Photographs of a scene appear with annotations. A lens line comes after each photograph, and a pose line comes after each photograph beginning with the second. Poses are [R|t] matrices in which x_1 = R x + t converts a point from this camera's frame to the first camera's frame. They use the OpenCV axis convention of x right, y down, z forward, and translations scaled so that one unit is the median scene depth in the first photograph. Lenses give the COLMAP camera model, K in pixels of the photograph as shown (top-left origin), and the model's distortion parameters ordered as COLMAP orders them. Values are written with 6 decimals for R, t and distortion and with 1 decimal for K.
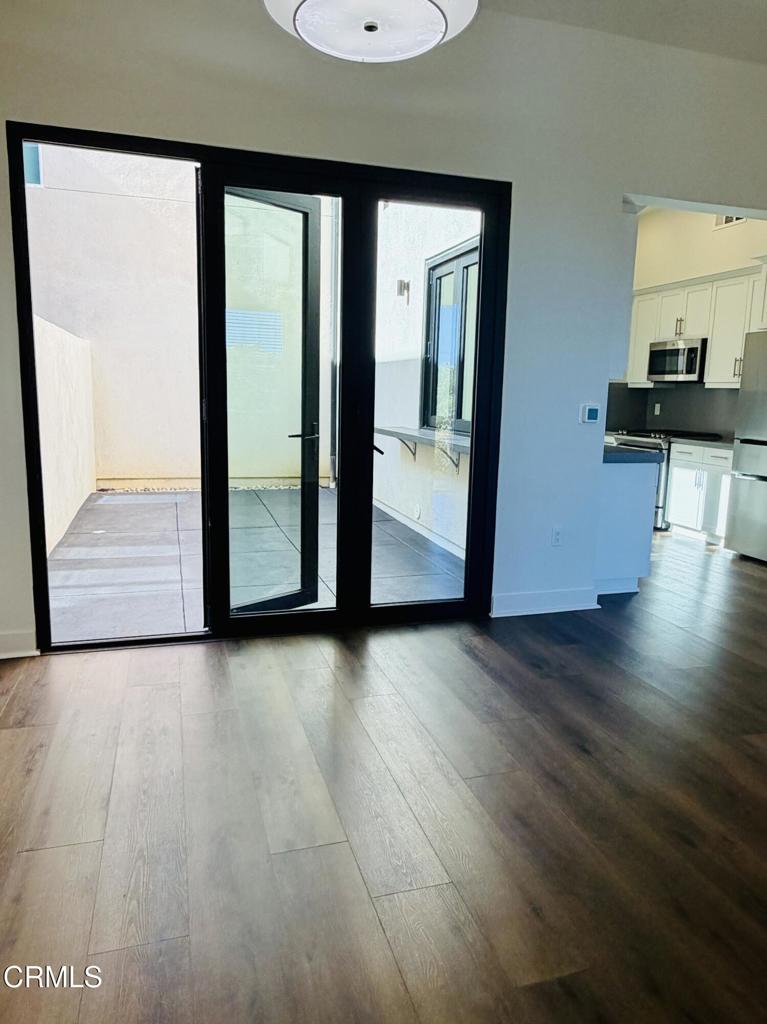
lens RADIAL K [[698.1, 0, 383.5], [0, 698.1, 512.0], [0, 0, 1]] dist [-0.005278, 0.002401]
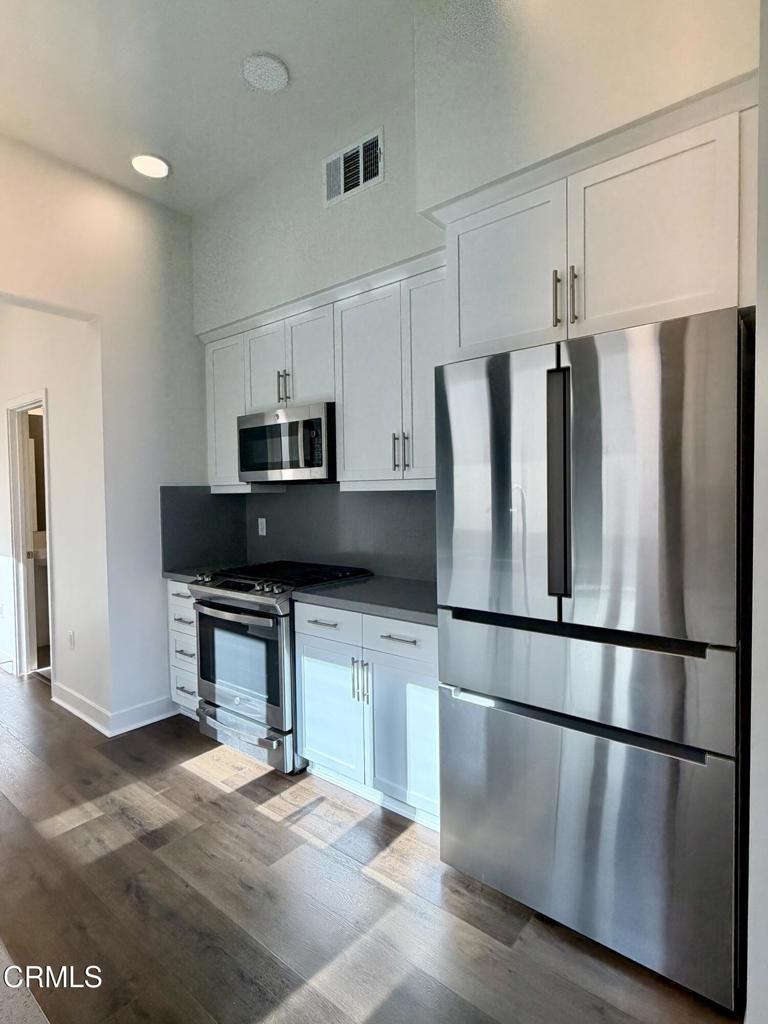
lens RADIAL K [[531.8, 0, 384.0], [0, 531.8, 512.0], [0, 0, 1]] dist [0.000108, 0.001064]
pose [[0.829565, -0.052279, 0.555957, 0.253223], [0.125607, 0.987564, -0.094557, -0.116814], [-0.544099, 0.148274, 0.825815, 0.630449]]
